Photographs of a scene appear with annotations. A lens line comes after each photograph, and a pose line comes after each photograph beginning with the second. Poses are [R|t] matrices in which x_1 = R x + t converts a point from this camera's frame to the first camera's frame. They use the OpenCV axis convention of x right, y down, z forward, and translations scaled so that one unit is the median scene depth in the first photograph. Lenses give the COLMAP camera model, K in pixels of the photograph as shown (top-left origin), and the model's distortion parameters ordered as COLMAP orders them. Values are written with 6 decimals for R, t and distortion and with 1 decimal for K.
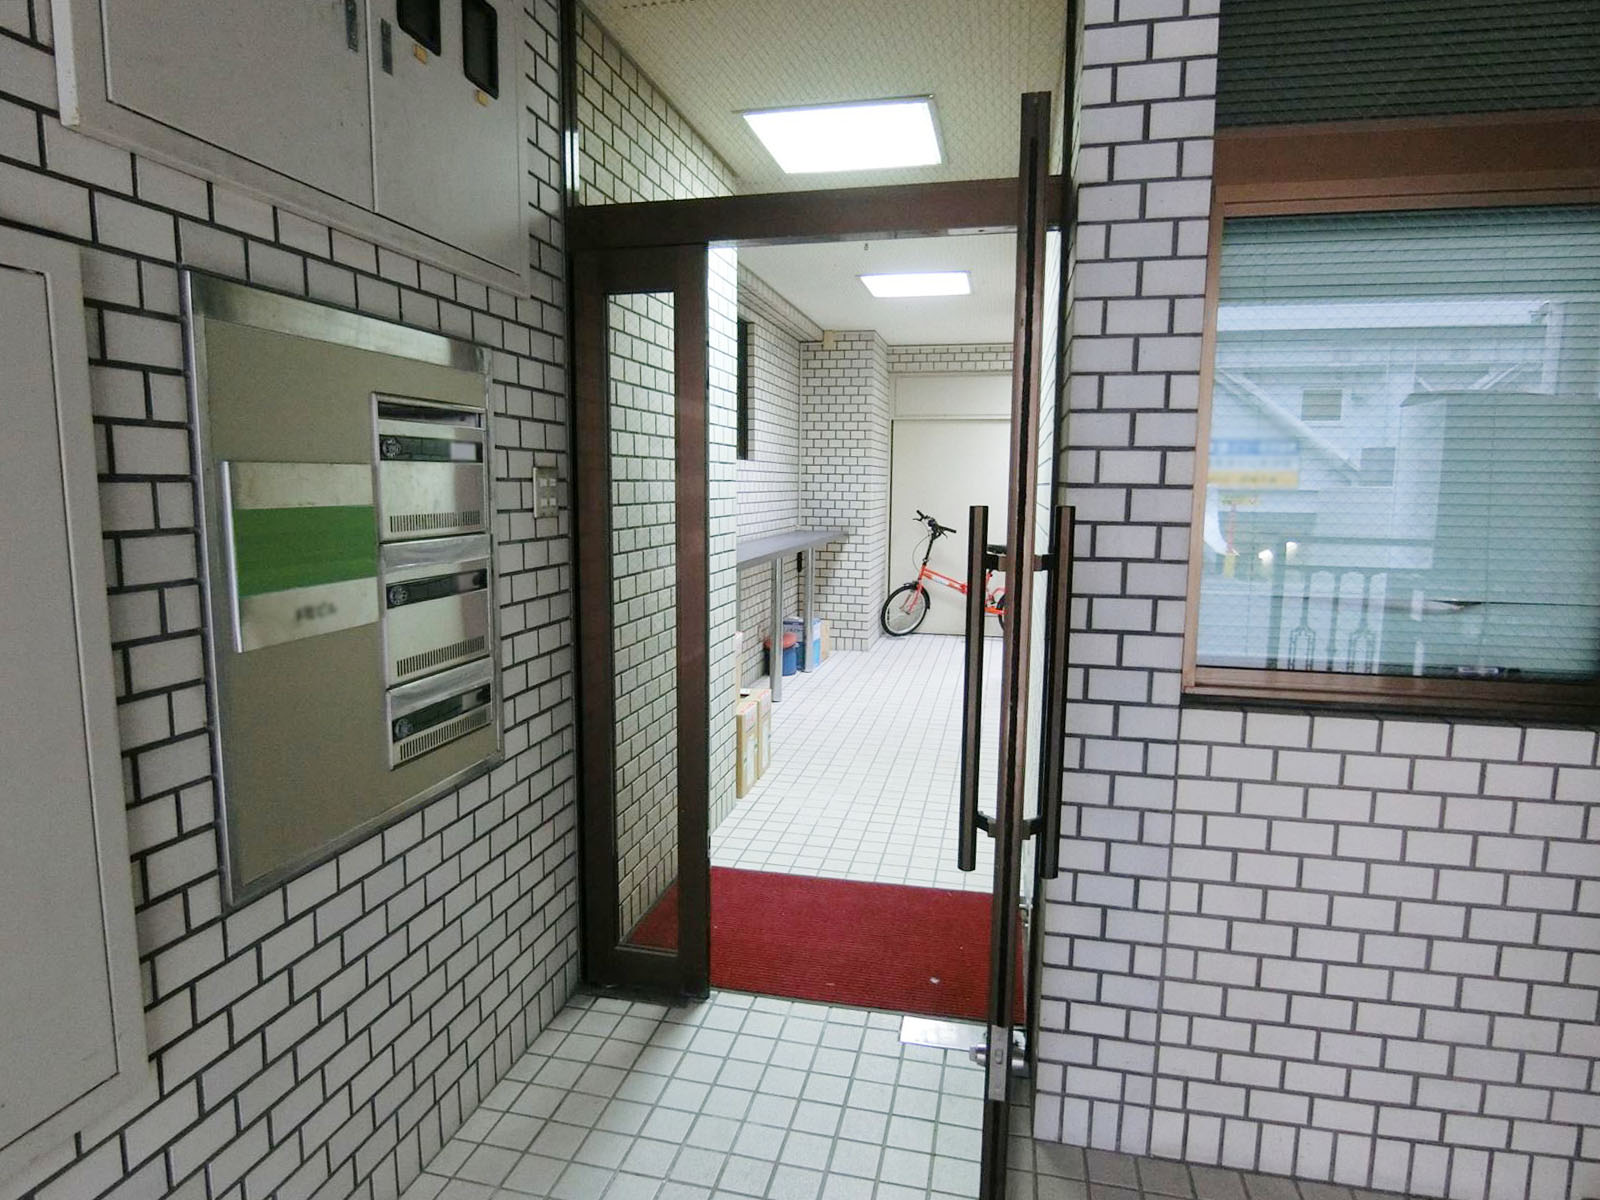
lens RADIAL K [[946.5, 0, 800.0], [0, 946.5, 600.0], [0, 0, 1]] dist [-0.000108, -0.000047]
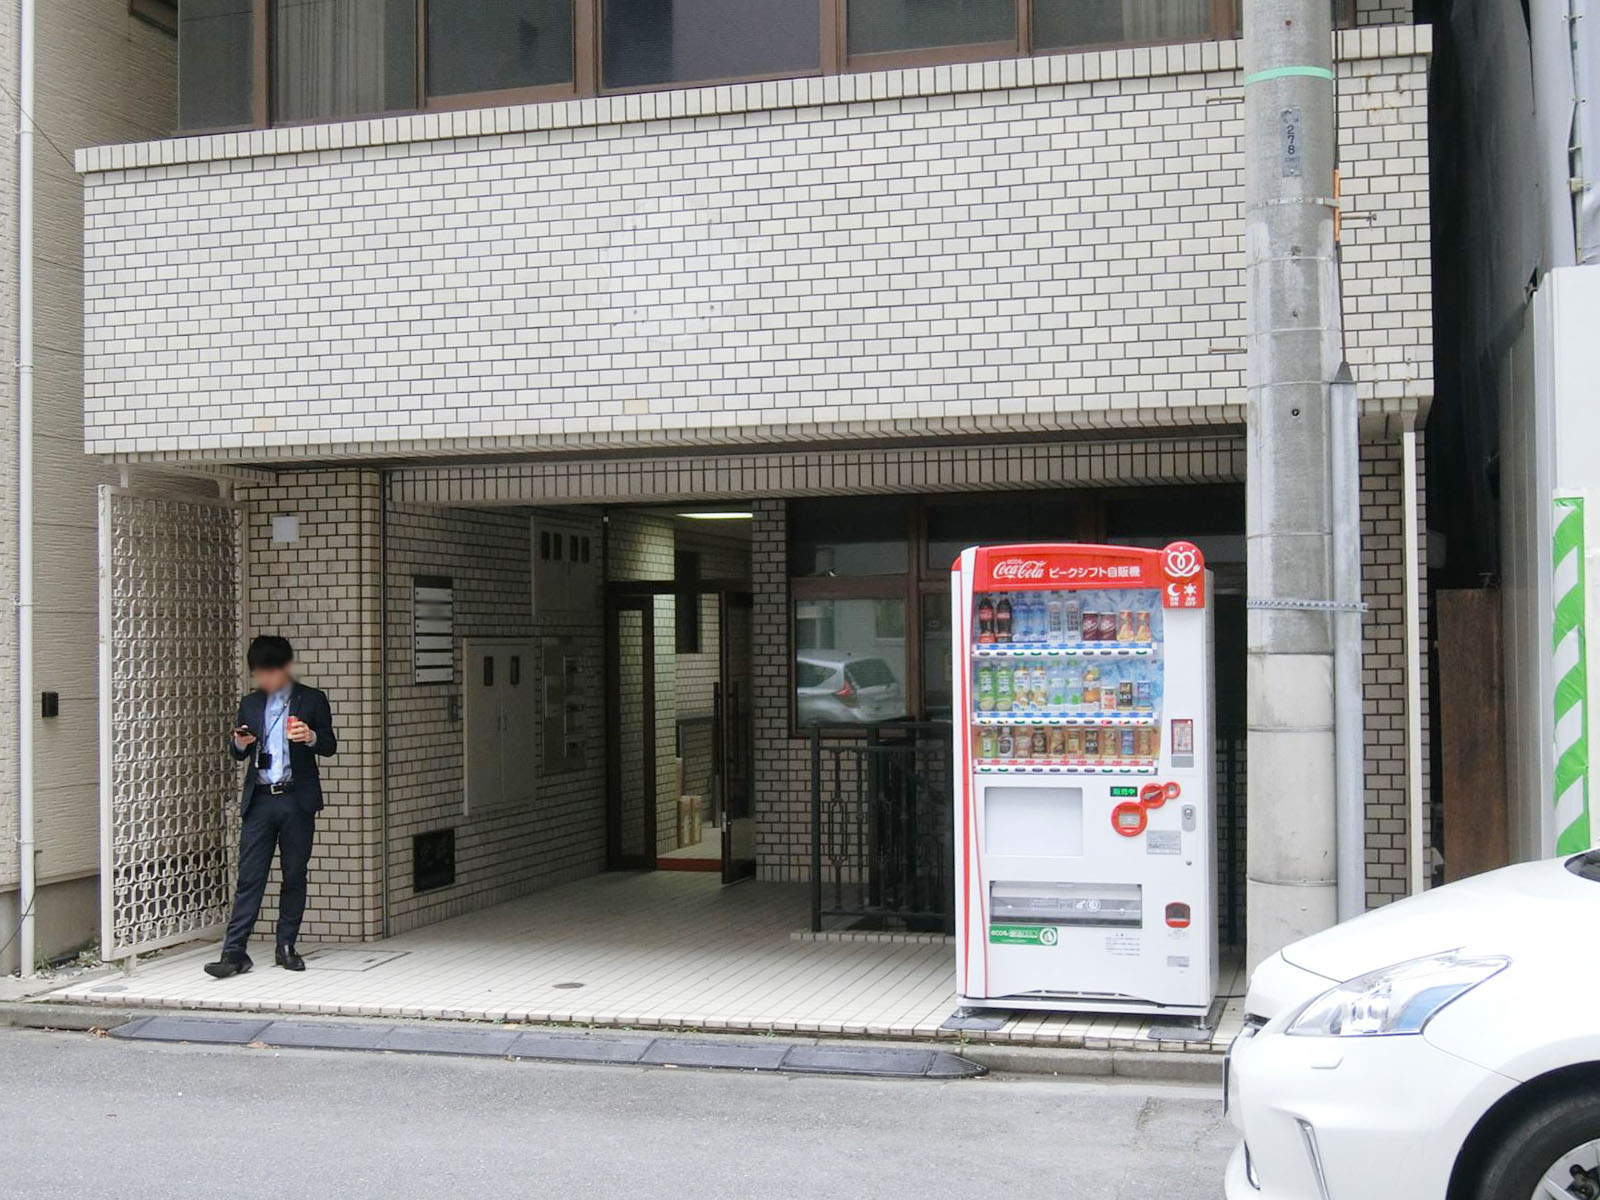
lens RADIAL K [[1973.8, 0, 800.0], [0, 1973.8, 600.0], [0, 0, 1]] dist [-0.003140, -0.000746]
pose [[0.998451, -0.021055, -0.051502, 0.675478], [0.013246, 0.988972, -0.147507, 0.552243], [0.054039, 0.146596, 0.987719, -5.060017]]
